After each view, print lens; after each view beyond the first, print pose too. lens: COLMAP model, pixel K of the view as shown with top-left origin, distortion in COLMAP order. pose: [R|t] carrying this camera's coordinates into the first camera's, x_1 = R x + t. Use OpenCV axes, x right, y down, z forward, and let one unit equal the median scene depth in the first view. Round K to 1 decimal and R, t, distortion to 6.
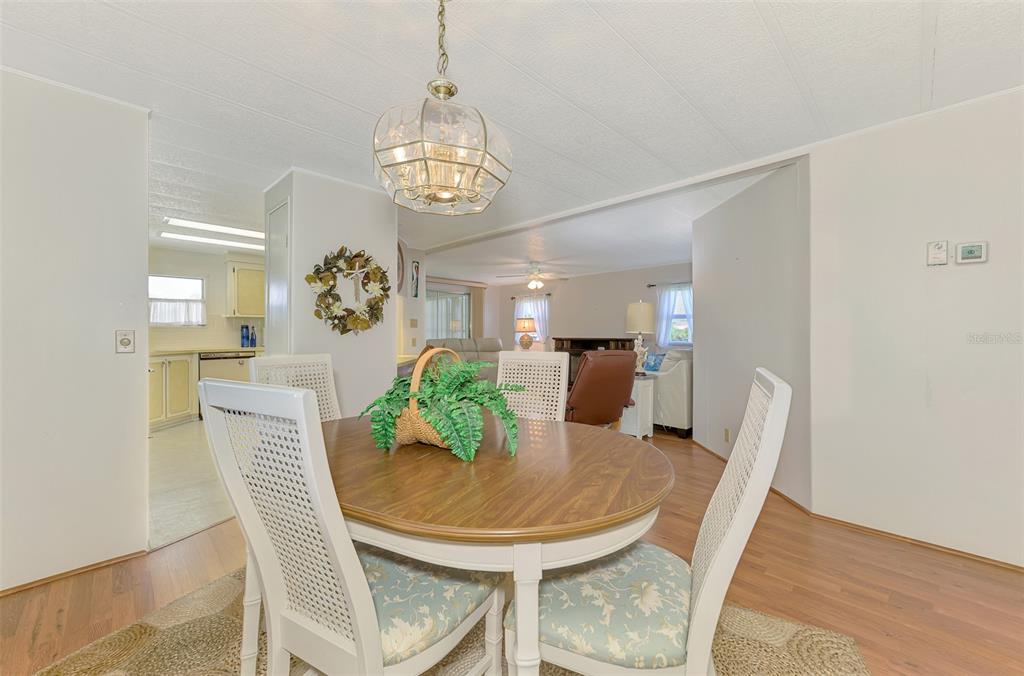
lens RADIAL K [[395.0, 0, 512.0], [0, 395.0, 338.0], [0, 0, 1]] dist [-0.000370, -0.000033]
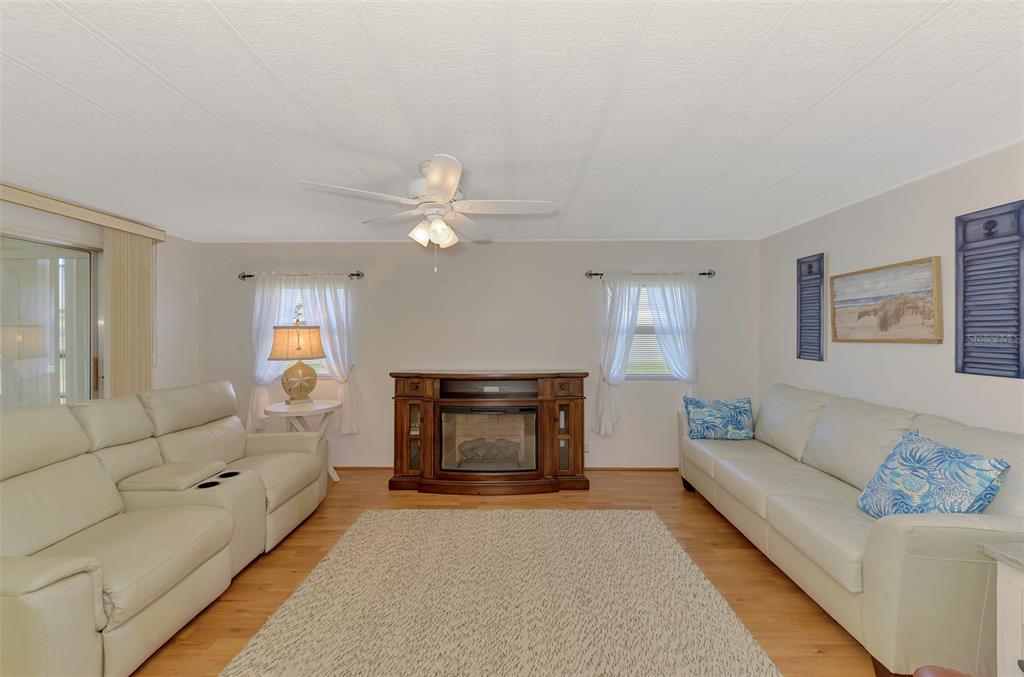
lens RADIAL K [[395.0, 0, 512.0], [0, 395.0, 338.5], [0, 0, 1]] dist [-0.000370, -0.000033]
pose [[0.720674, -0.007304, 0.693236, -0.094353], [0.009054, 0.999958, 0.001123, -0.035407], [-0.693215, 0.005468, 0.720710, 0.548080]]
